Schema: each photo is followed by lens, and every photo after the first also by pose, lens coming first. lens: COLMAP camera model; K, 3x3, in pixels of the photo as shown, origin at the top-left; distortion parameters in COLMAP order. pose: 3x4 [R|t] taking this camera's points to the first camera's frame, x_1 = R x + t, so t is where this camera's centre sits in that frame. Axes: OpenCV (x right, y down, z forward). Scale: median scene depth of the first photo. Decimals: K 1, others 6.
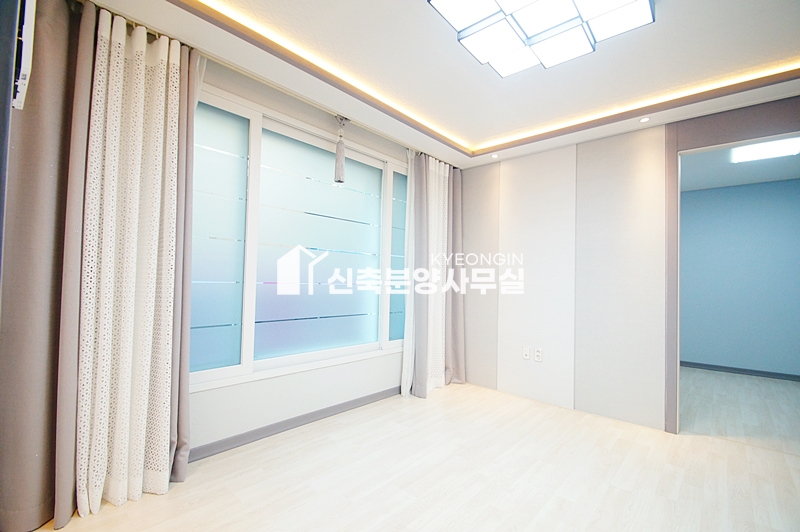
lens RADIAL K [[354.4, 0, 405.0], [0, 354.4, 270.4], [0, 0, 1]] dist [0.000090, -0.007282]
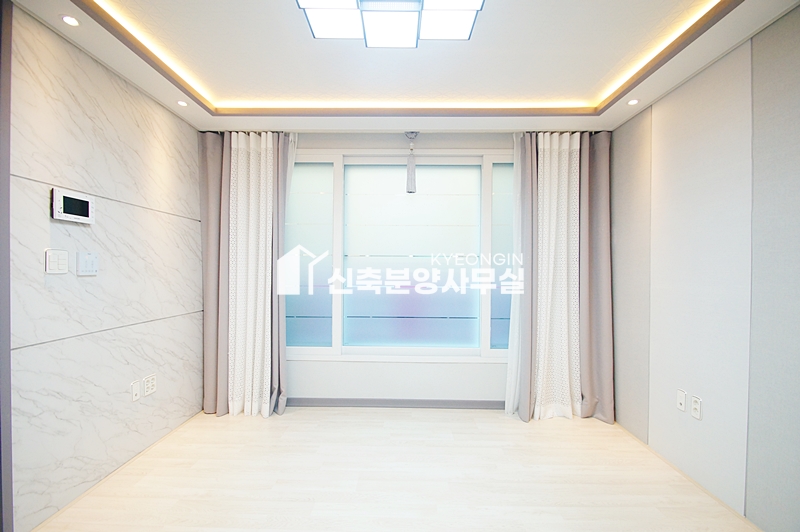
lens RADIAL K [[354.4, 0, 400.8], [0, 354.4, 272.3], [0, 0, 1]] dist [0.000090, -0.007282]
pose [[0.655665, -0.012403, -0.754950, 0.527303], [0.029414, 0.999526, 0.009125, -0.016994], [0.754479, -0.028189, 0.655719, 0.232173]]
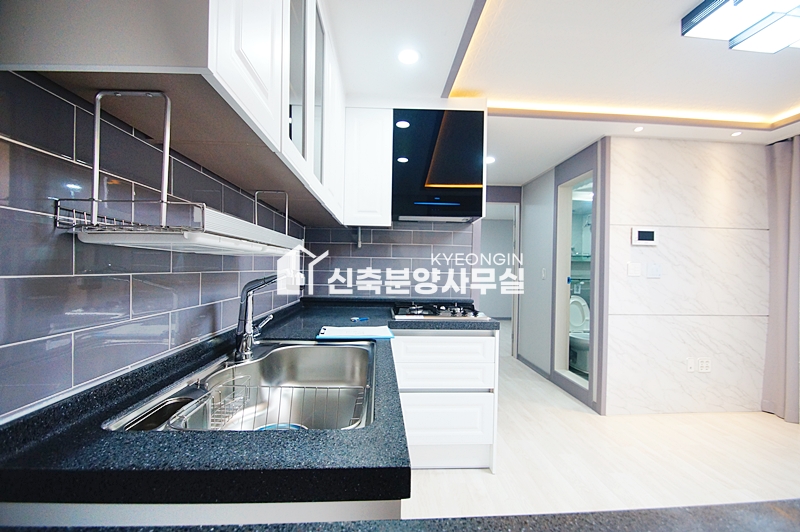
lens RADIAL K [[354.4, 0, 401.0], [0, 354.4, 270.3], [0, 0, 1]] dist [0.000090, -0.007282]
pose [[-0.709473, -0.032972, -0.703961, 0.872605], [-0.012939, 0.999346, -0.033767, -0.000999], [0.704614, -0.014849, -0.709436, 0.417765]]
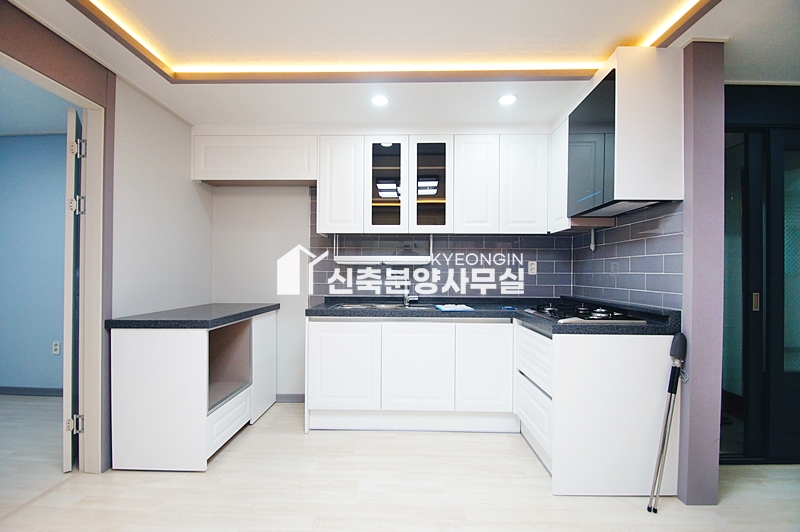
lens RADIAL K [[354.4, 0, 403.1], [0, 354.4, 272.4], [0, 0, 1]] dist [0.000090, -0.007282]
pose [[-0.643883, -0.025938, 0.764684, -0.011886], [-0.043513, 0.999049, -0.002751, -0.004496], [-0.763886, -0.035044, -0.644399, 0.656926]]
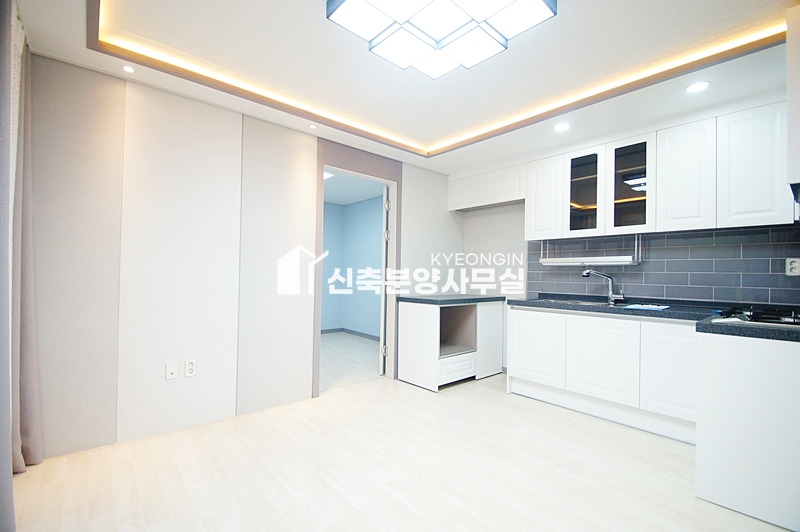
lens RADIAL K [[350.5, 0, 406.3], [0, 350.5, 270.6], [0, 0, 1]] dist [-0.002081, -0.001968]
pose [[0.119831, -0.011441, 0.992728, -0.333022], [-0.042498, 0.998958, 0.016643, -0.004278], [-0.991884, -0.044183, 0.119220, 0.486998]]
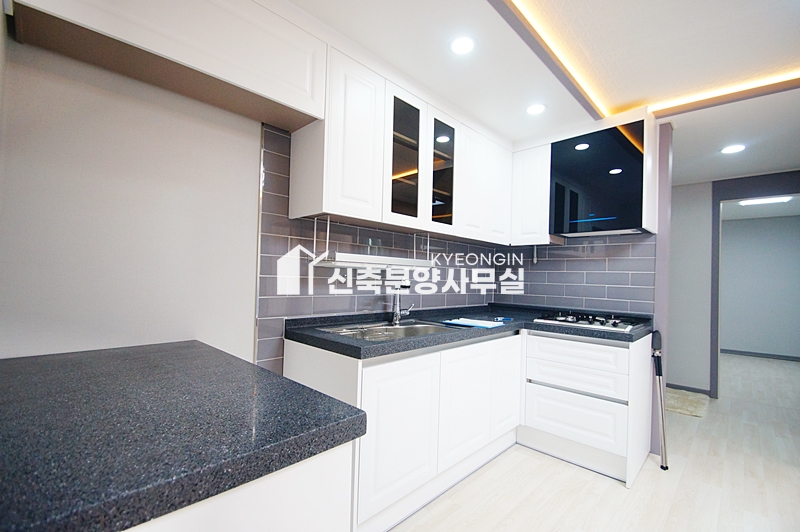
lens RADIAL K [[350.5, 0, 402.9], [0, 350.5, 274.3], [0, 0, 1]] dist [-0.002081, -0.001968]
pose [[-0.997212, -0.051098, 0.054384, 0.665841], [-0.053284, 0.997796, -0.039545, 0.008387], [-0.052243, -0.042333, -0.997737, 0.751695]]
